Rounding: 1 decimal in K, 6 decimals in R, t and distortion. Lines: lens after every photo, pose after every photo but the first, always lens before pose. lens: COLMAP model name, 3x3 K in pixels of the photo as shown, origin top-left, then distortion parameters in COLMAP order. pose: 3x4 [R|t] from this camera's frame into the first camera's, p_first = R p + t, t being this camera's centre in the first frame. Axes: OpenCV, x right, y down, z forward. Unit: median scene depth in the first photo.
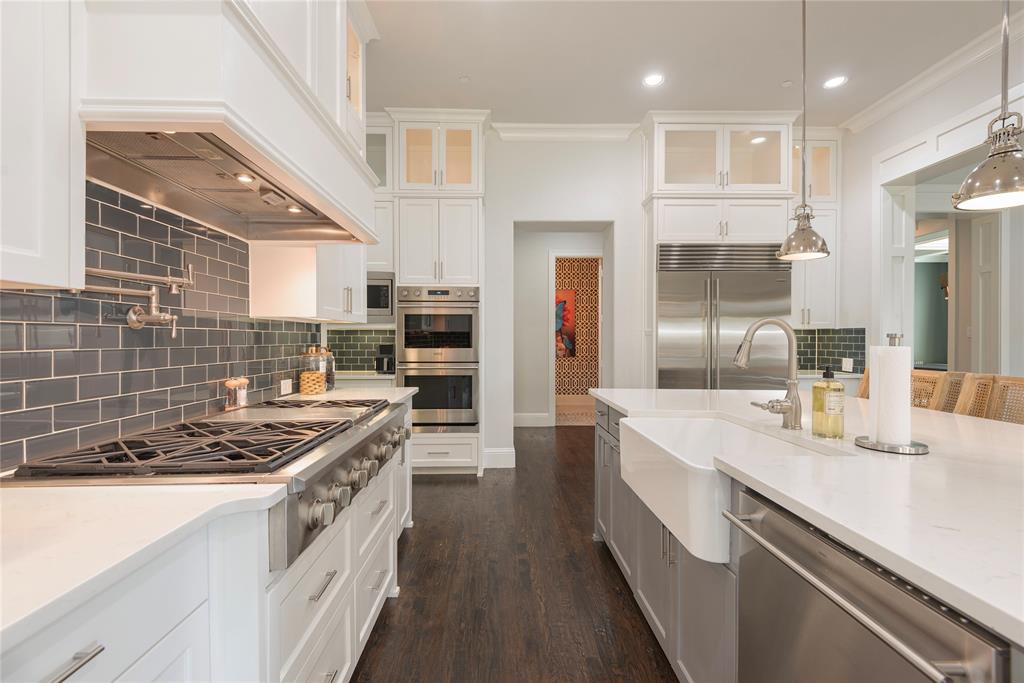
lens RADIAL K [[461.1, 0, 509.3], [0, 461.1, 341.7], [0, 0, 1]] dist [0.014879, -0.010133]
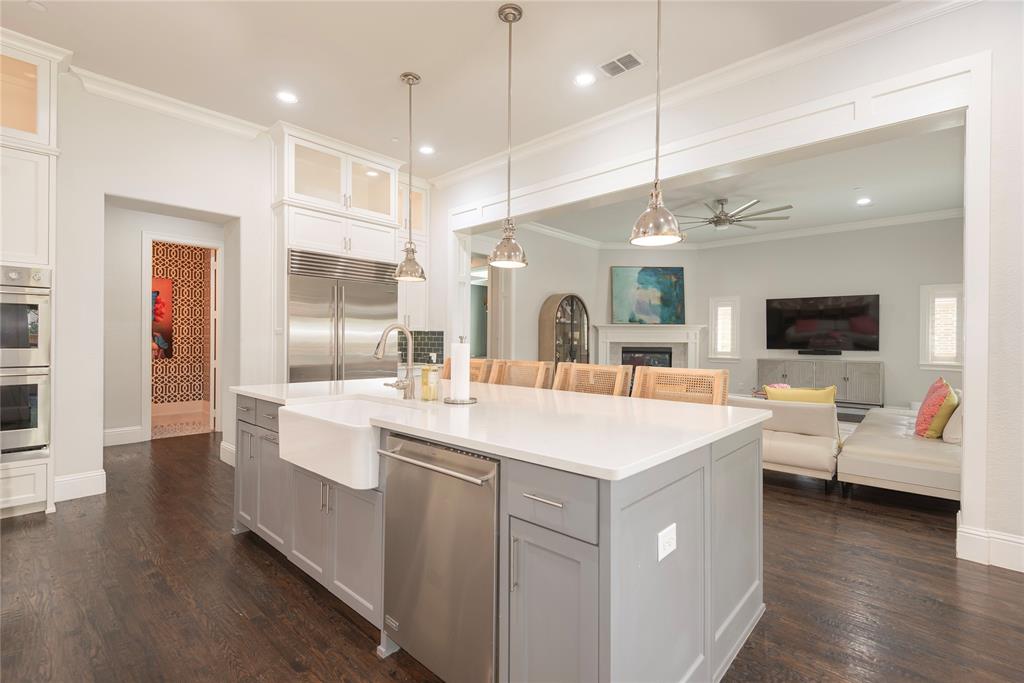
lens RADIAL K [[461.1, 0, 516.5], [0, 461.1, 340.4], [0, 0, 1]] dist [0.014879, -0.010133]
pose [[0.682999, 0.003168, 0.730413, -0.096493], [-0.002446, 0.999995, -0.002050, 0.000552], [-0.730416, -0.000386, 0.683003, -0.108204]]
